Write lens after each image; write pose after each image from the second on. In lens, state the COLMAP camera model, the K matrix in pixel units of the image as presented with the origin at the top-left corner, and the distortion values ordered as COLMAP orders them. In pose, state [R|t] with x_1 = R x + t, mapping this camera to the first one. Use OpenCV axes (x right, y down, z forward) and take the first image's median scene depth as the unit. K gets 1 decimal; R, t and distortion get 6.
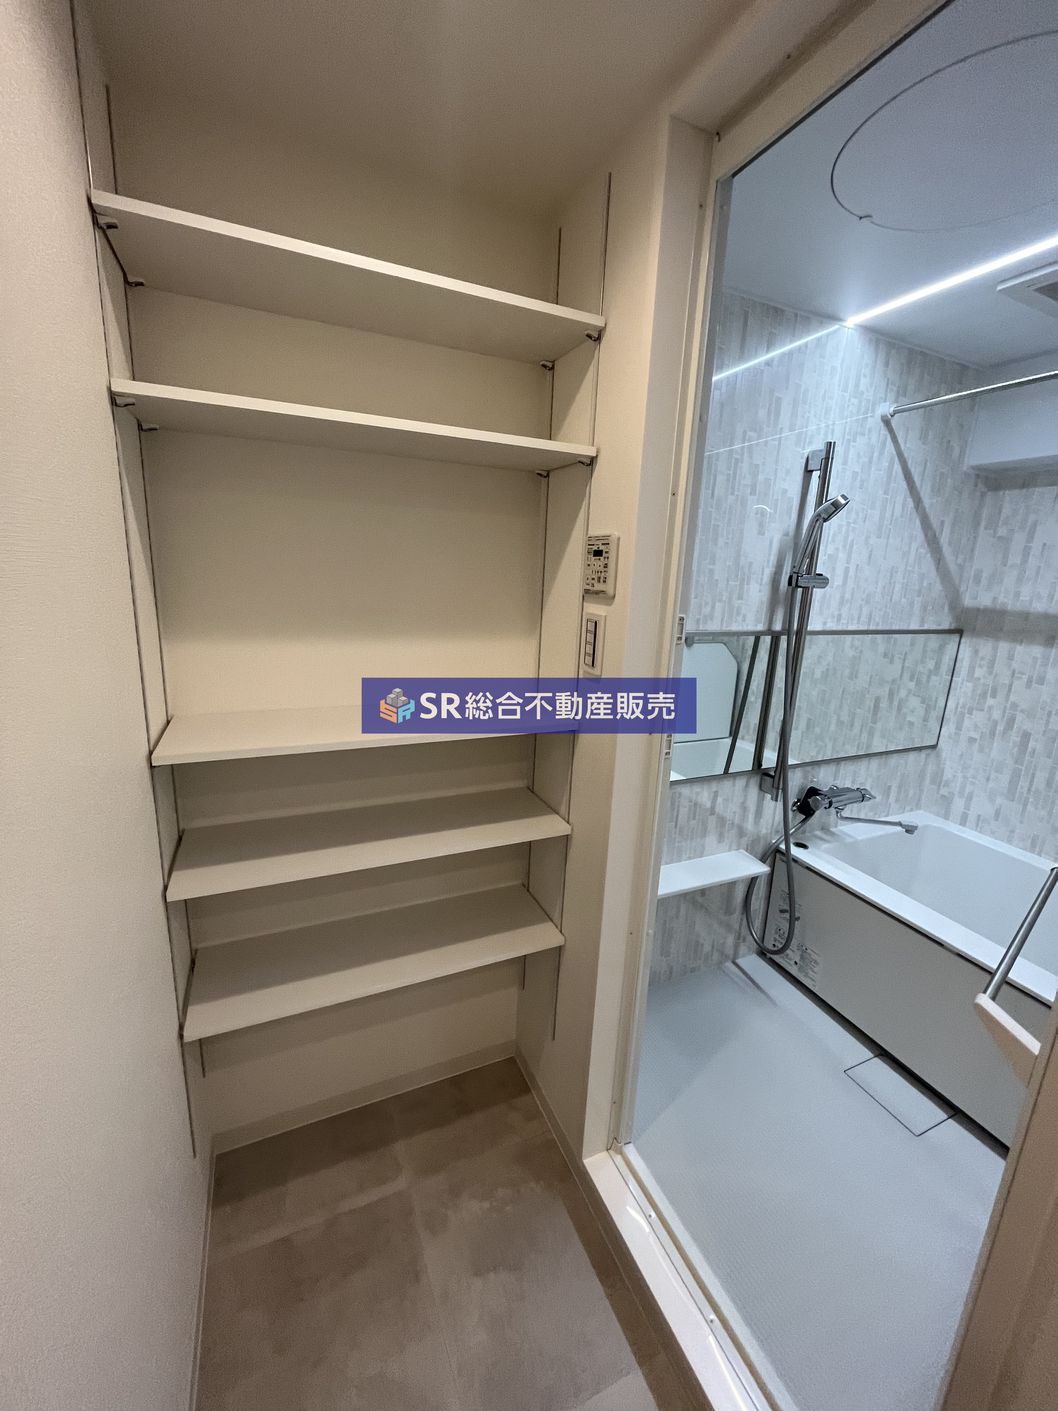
lens RADIAL K [[573.2, 0, 525.2], [0, 573.2, 704.3], [0, 0, 1]] dist [-0.000574, -0.000189]
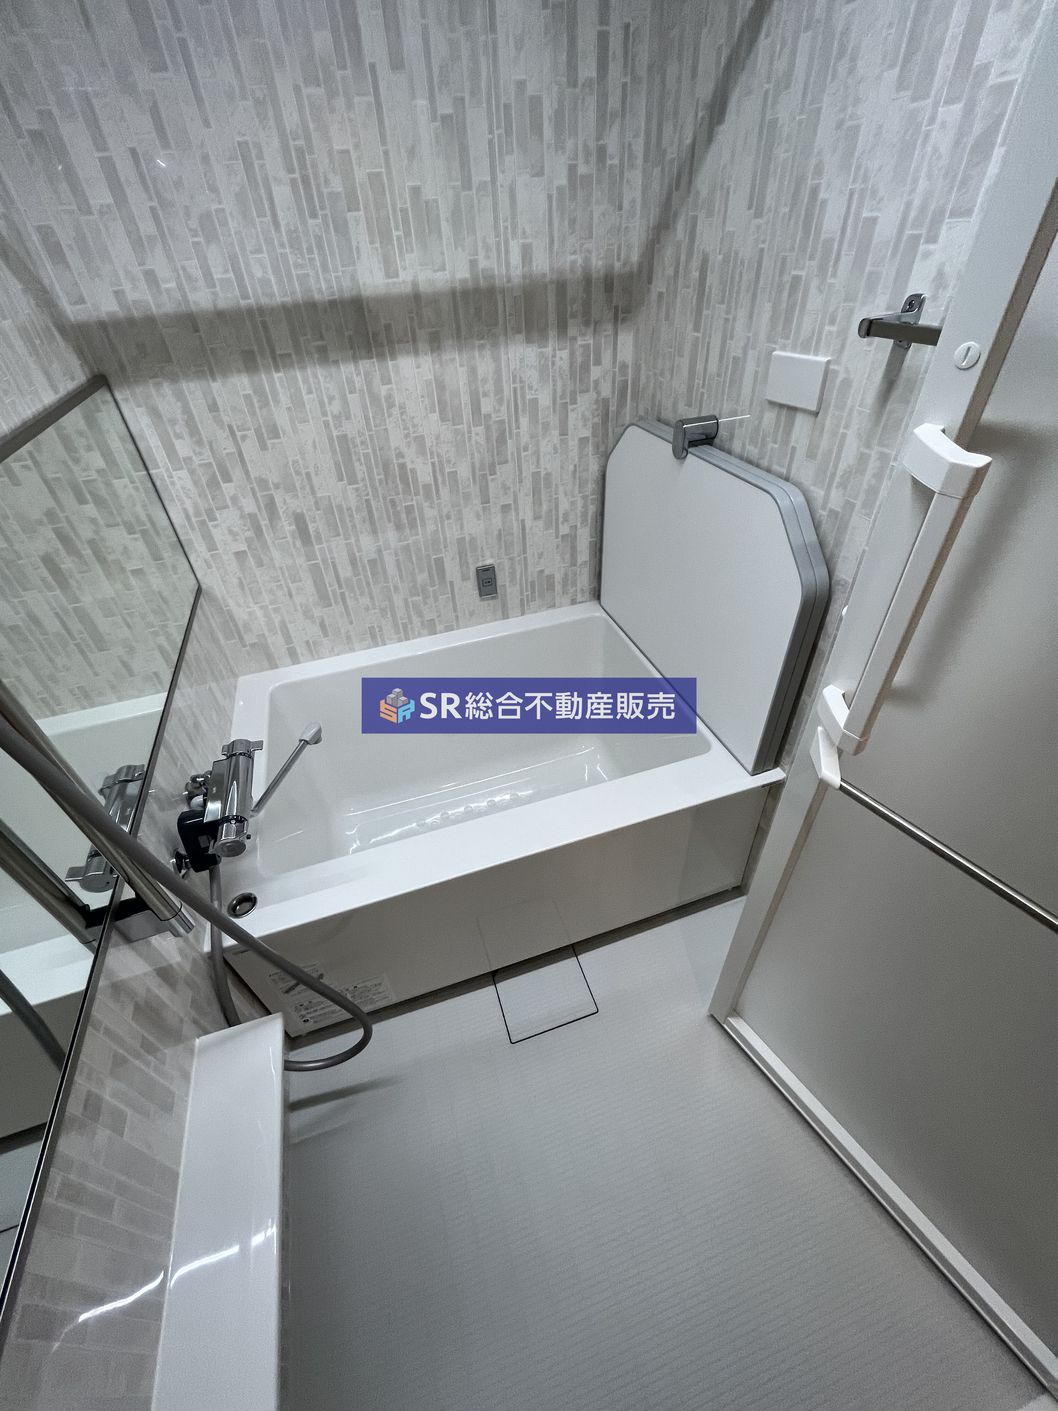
lens RADIAL K [[573.2, 0, 526.7], [0, 573.2, 704.2], [0, 0, 1]] dist [-0.000574, -0.000189]
pose [[0.118788, -0.670546, 0.732296, 0.246707], [0.300461, 0.727216, 0.617155, -0.125579], [-0.946368, 0.146716, 0.287858, 0.567193]]
